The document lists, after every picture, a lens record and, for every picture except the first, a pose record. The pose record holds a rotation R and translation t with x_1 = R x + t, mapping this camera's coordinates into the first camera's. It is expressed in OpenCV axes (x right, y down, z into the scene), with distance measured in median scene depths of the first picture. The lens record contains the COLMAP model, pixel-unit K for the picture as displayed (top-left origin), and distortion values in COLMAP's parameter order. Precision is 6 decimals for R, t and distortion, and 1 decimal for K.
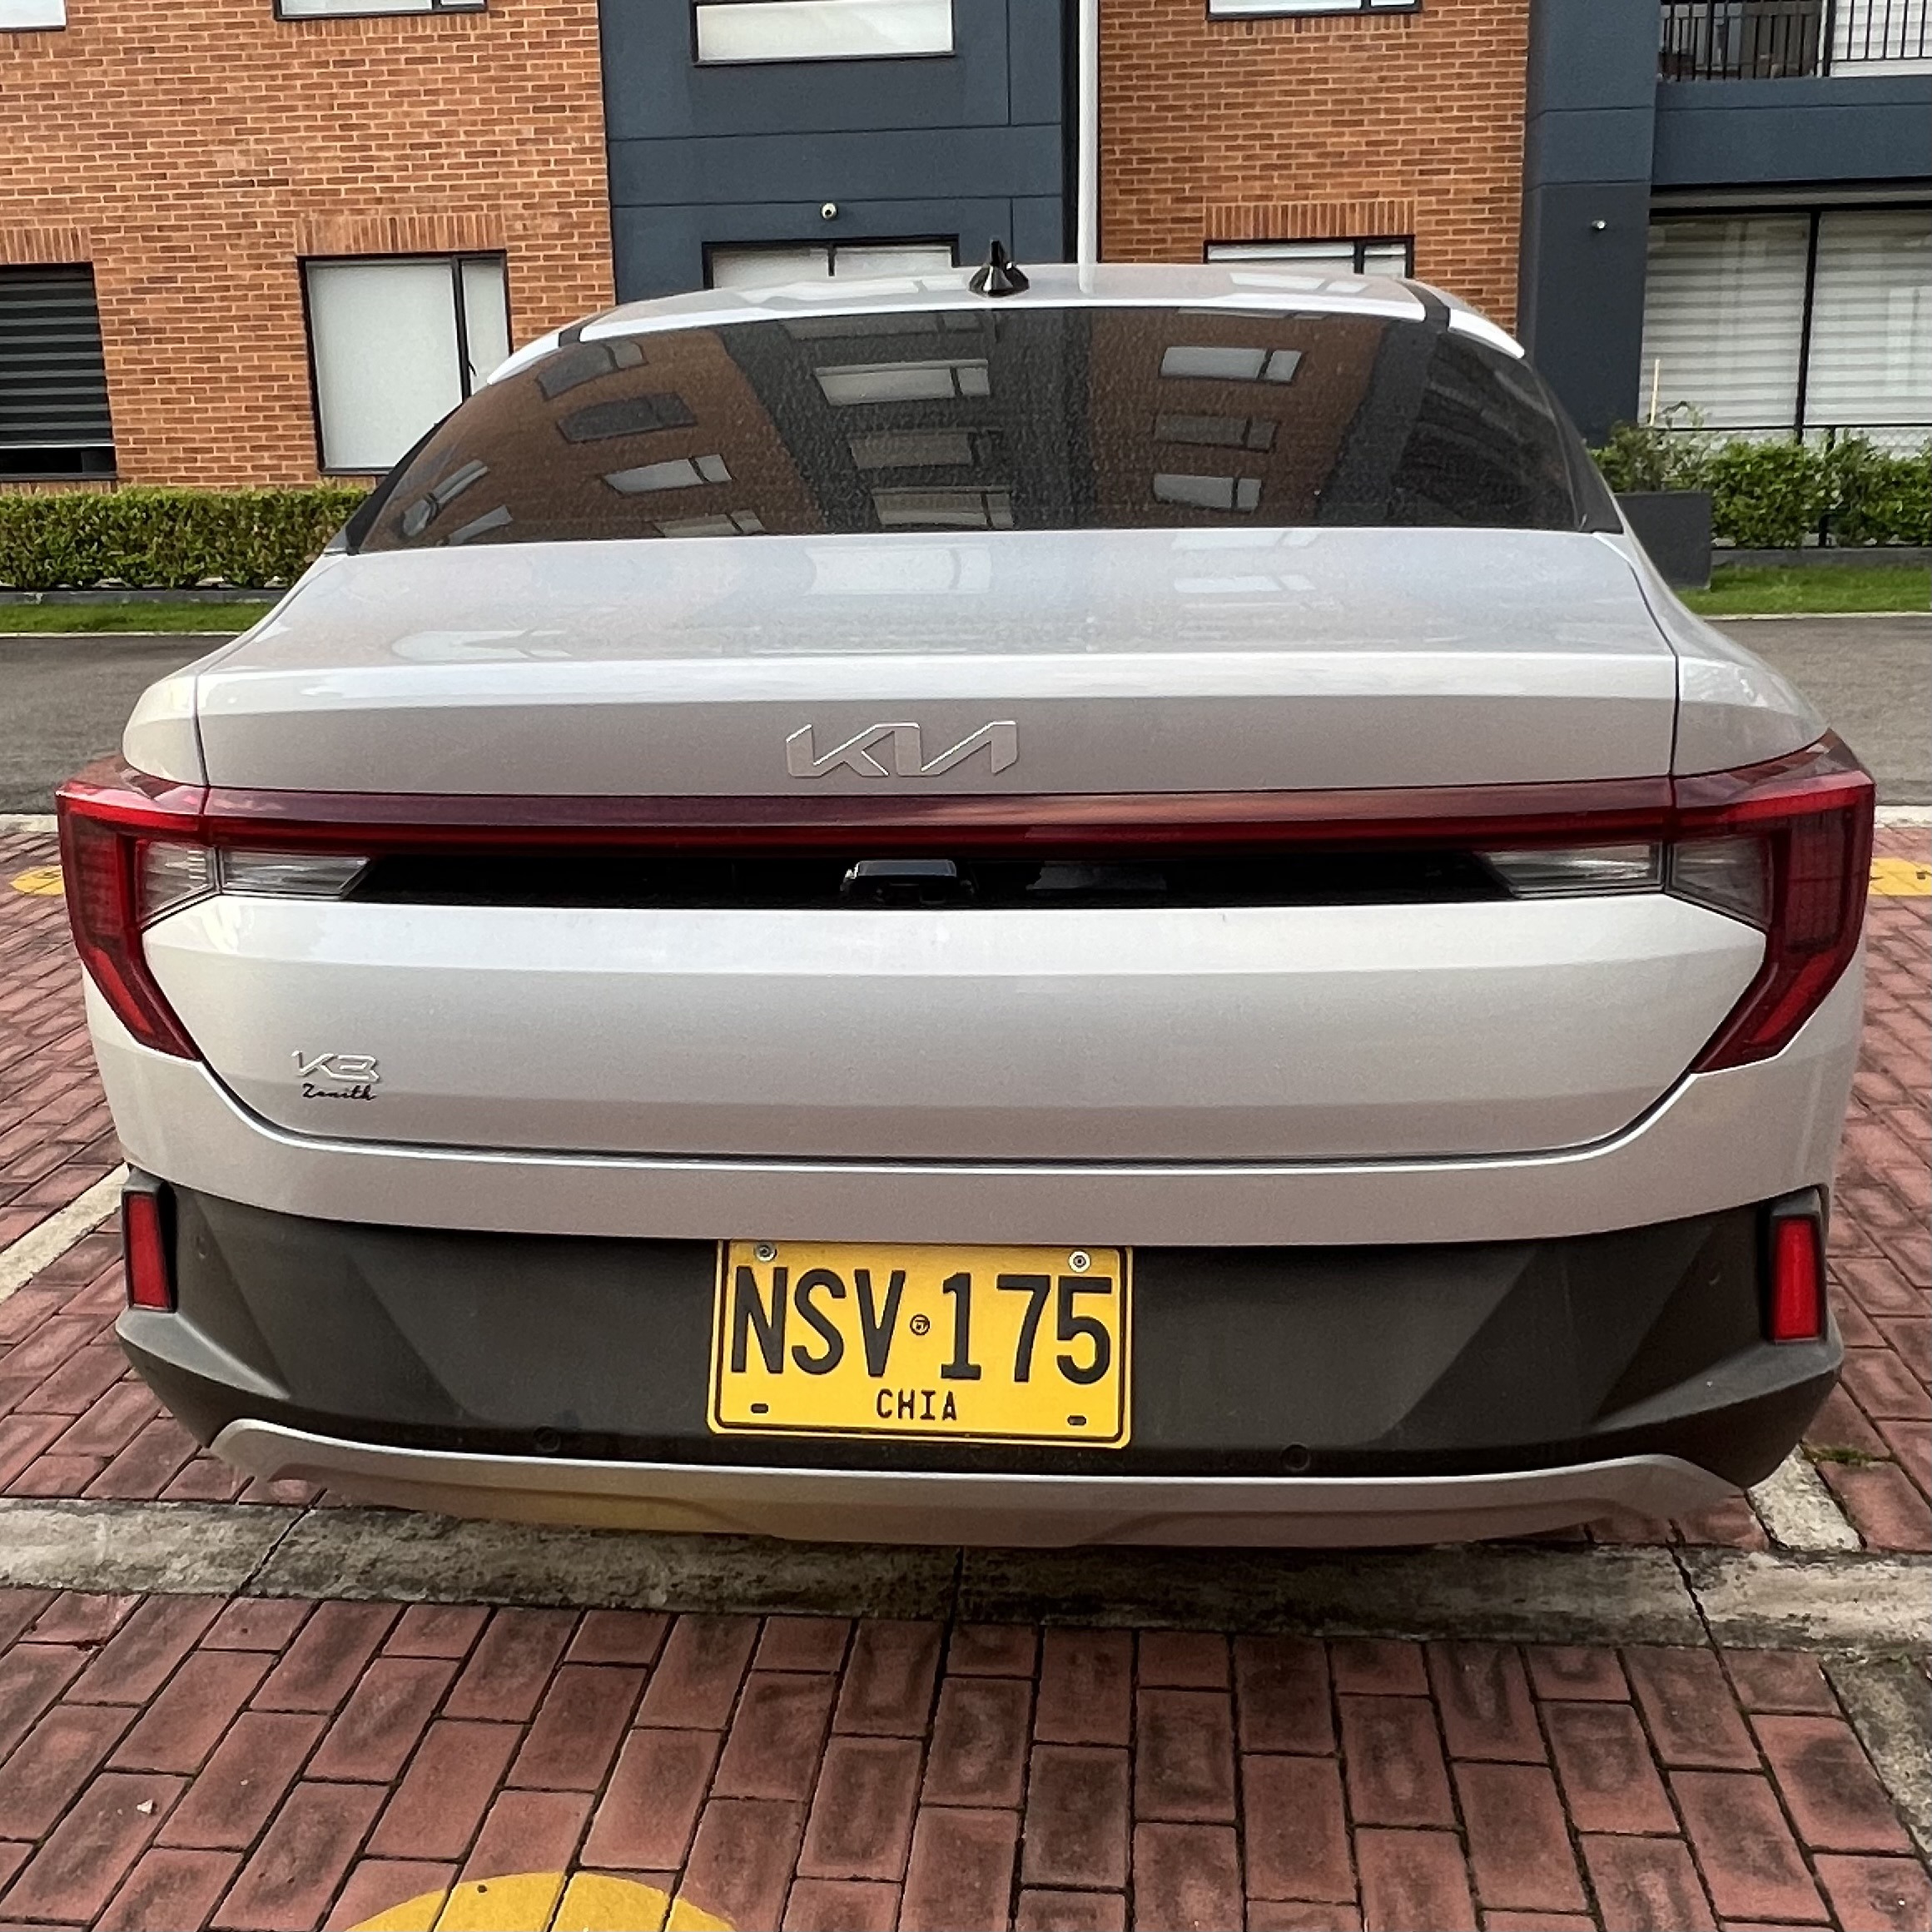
lens RADIAL K [[2027.7, 0, 968.6], [0, 2027.7, 885.2], [0, 0, 1]] dist [0.000438, -0.006448]
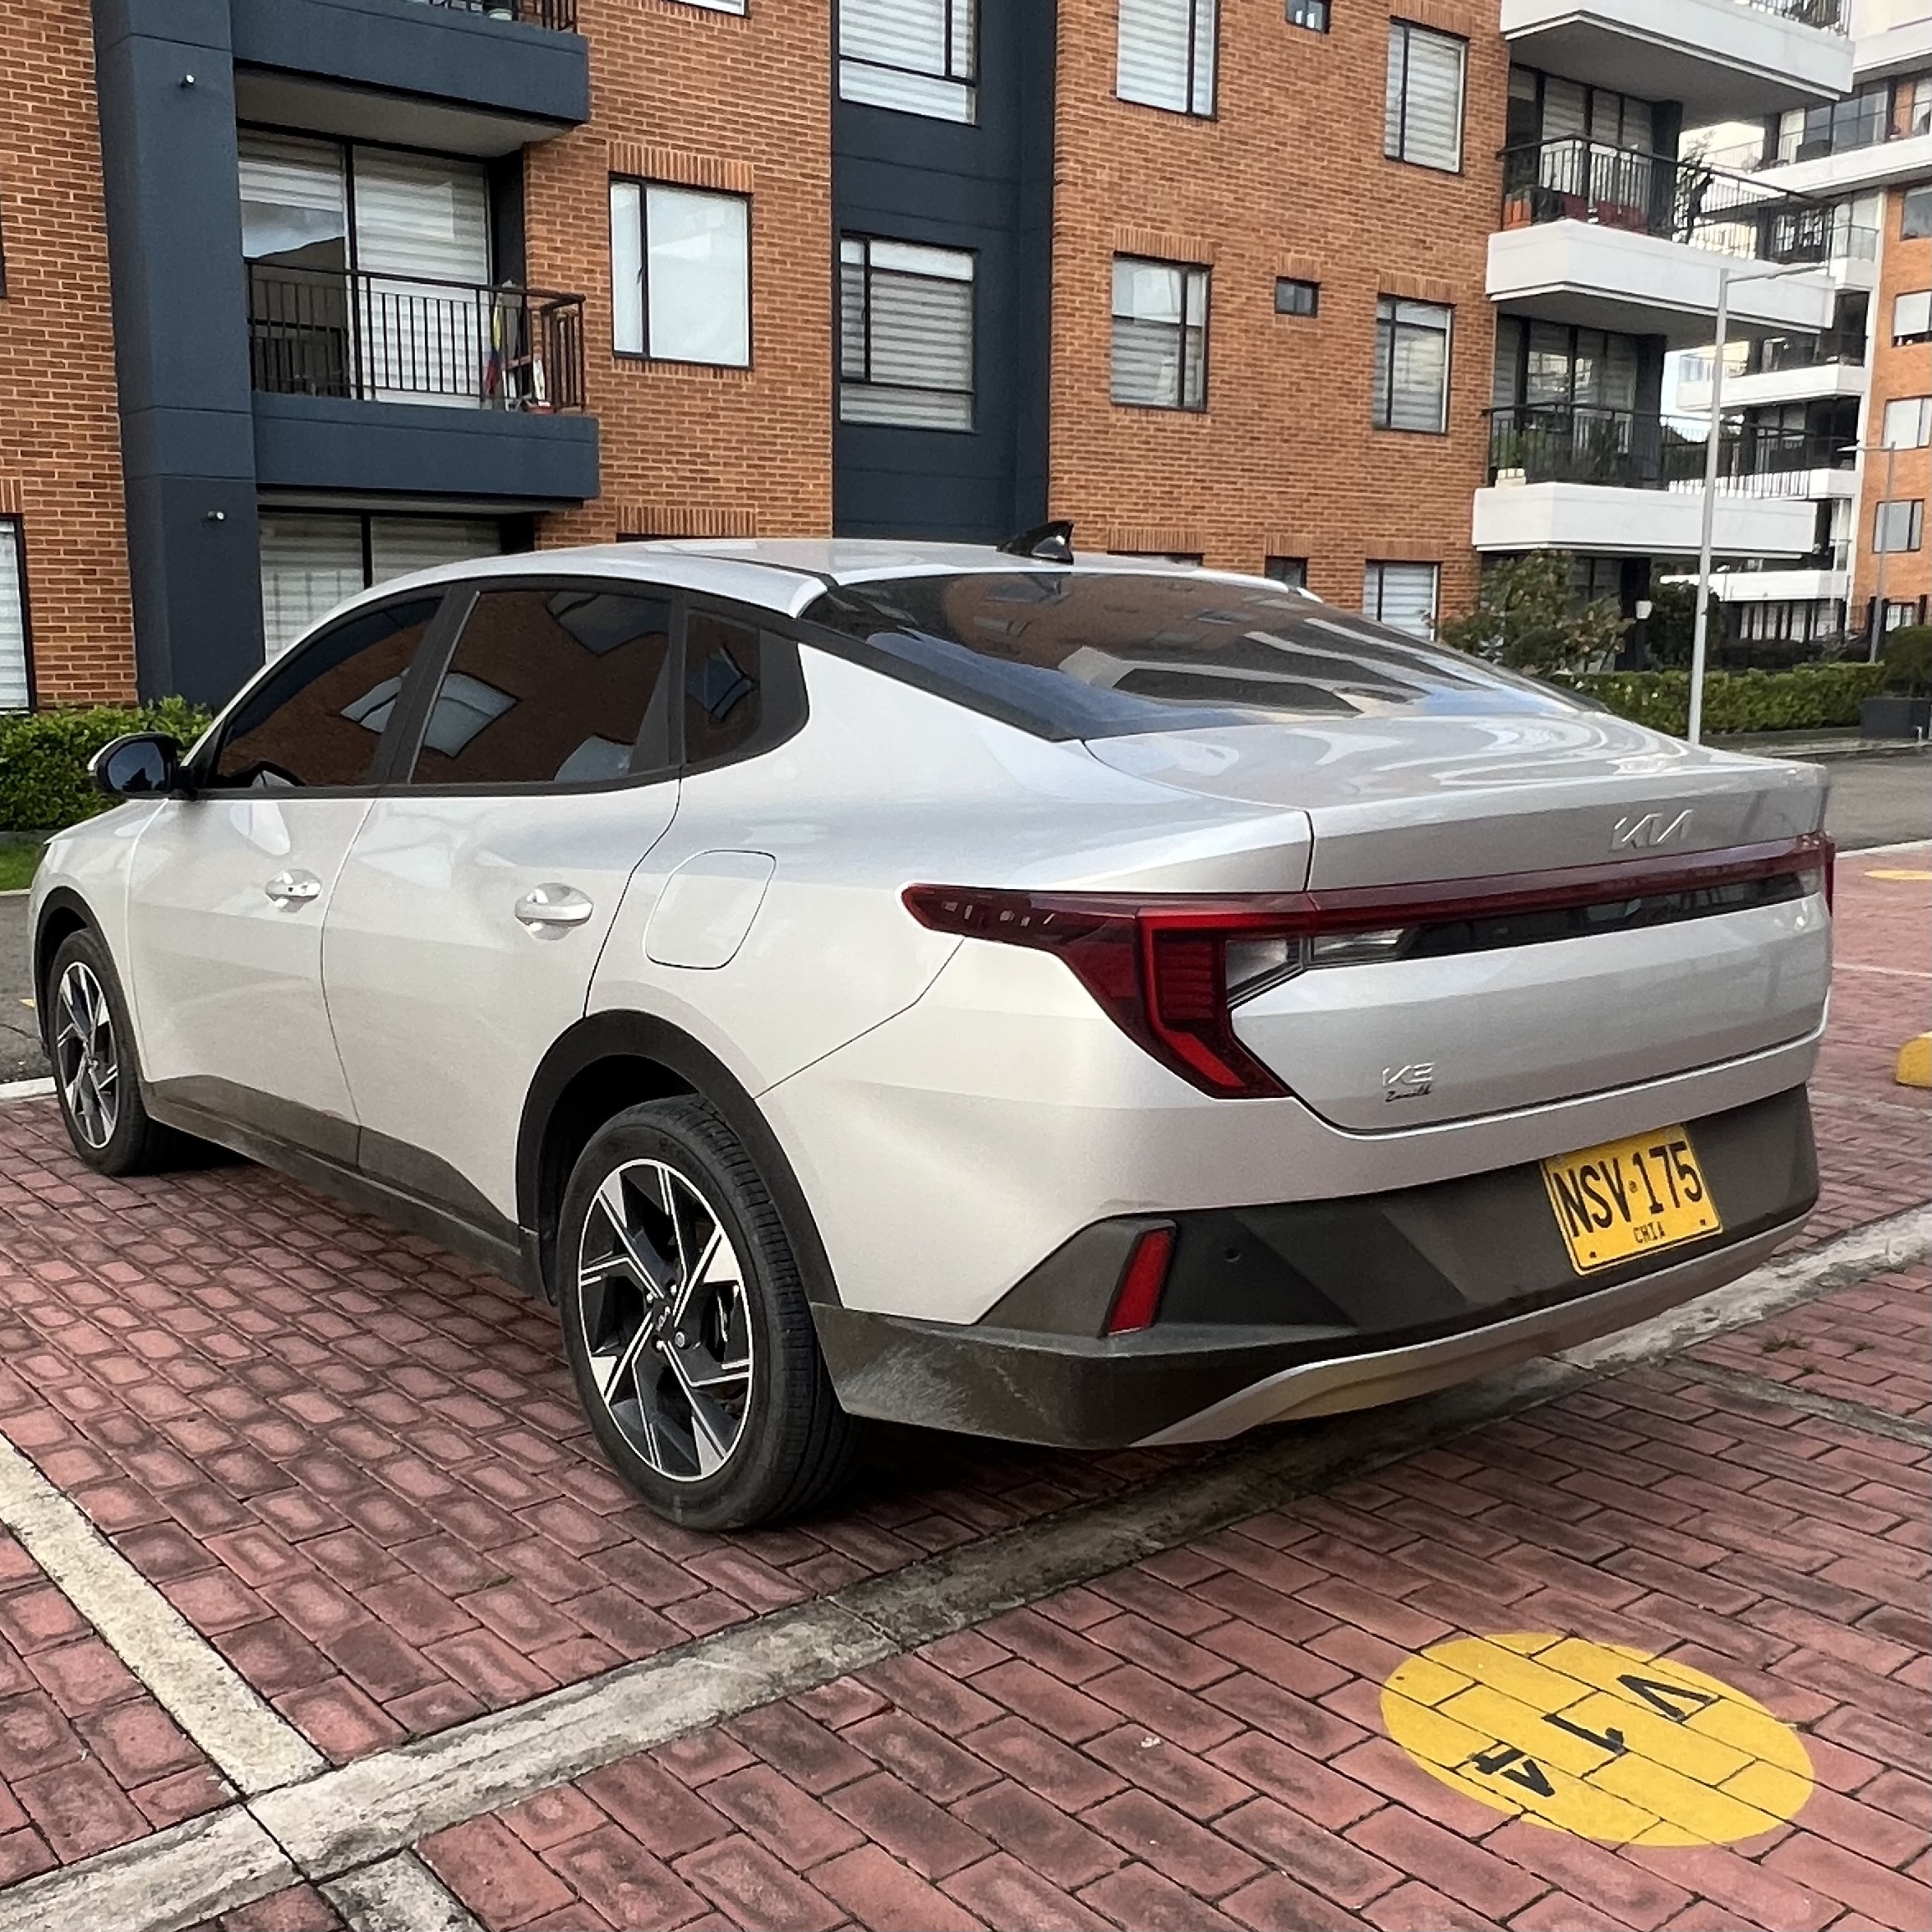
lens RADIAL K [[1984.4, 0, 826.7], [0, 1984.4, 1032.9], [0, 0, 1]] dist [0.000361, 0.000892]
pose [[0.742187, -0.109184, 0.661240, -0.176707], [0.150072, 0.988661, -0.005195, 0.000573], [-0.653175, 0.103090, 0.750157, 0.024015]]
